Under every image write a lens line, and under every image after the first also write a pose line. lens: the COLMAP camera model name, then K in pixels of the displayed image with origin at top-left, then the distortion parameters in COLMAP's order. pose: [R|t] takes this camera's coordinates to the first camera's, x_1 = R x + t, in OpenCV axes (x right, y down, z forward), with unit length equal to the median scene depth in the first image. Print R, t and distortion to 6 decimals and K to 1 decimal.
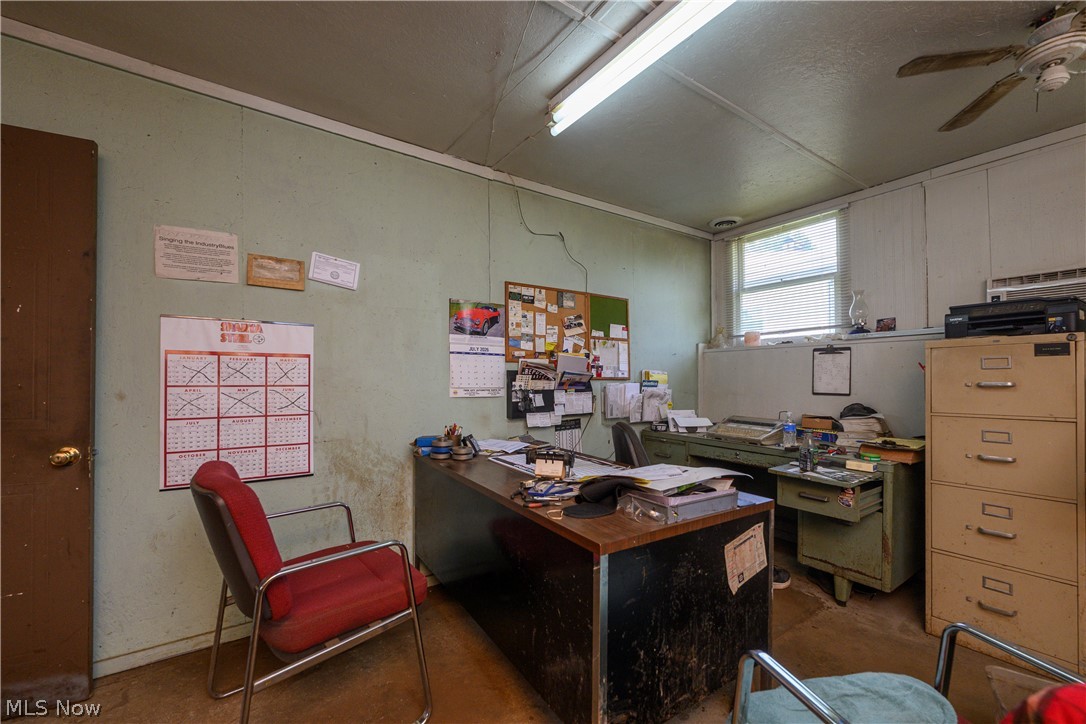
lens RADIAL K [[443.1, 0, 540.9], [0, 443.1, 381.6], [0, 0, 1]] dist [0.000455, 0.000004]
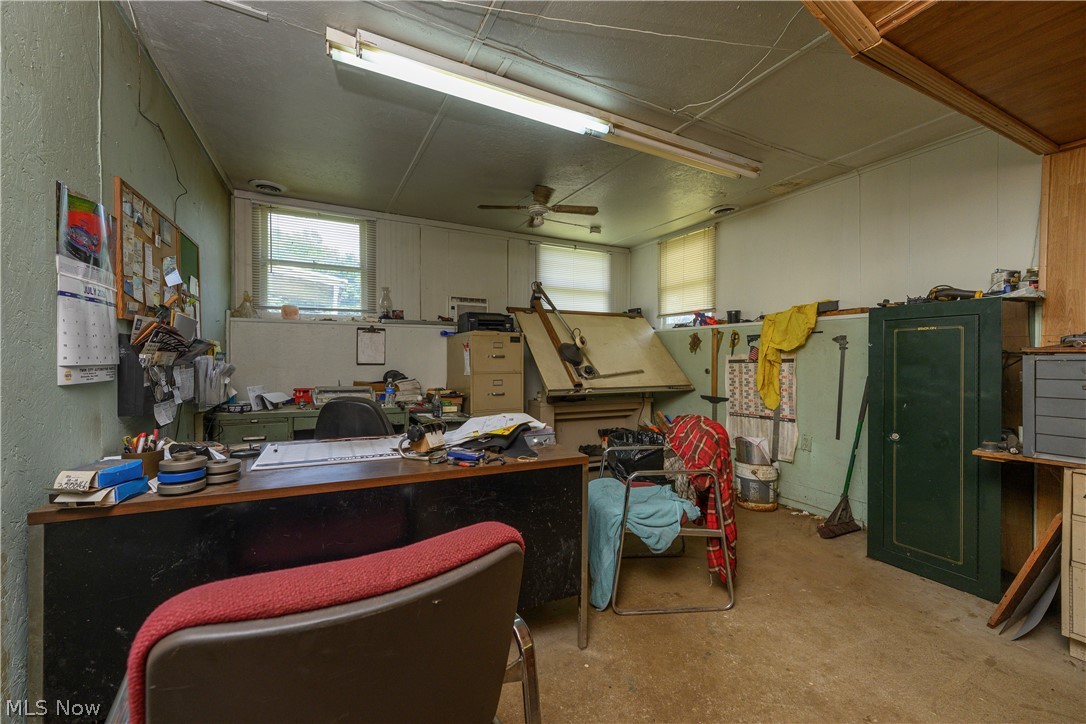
lens RADIAL K [[421.1, 0, 543.0], [0, 421.1, 362.0], [0, 0, 1]] dist [0.000155, 0.000007]
pose [[0.124853, -0.016239, 0.992042, -0.494015], [-0.002627, 0.999857, 0.016697, 0.000537], [-0.992172, -0.004691, 0.124792, 0.350786]]
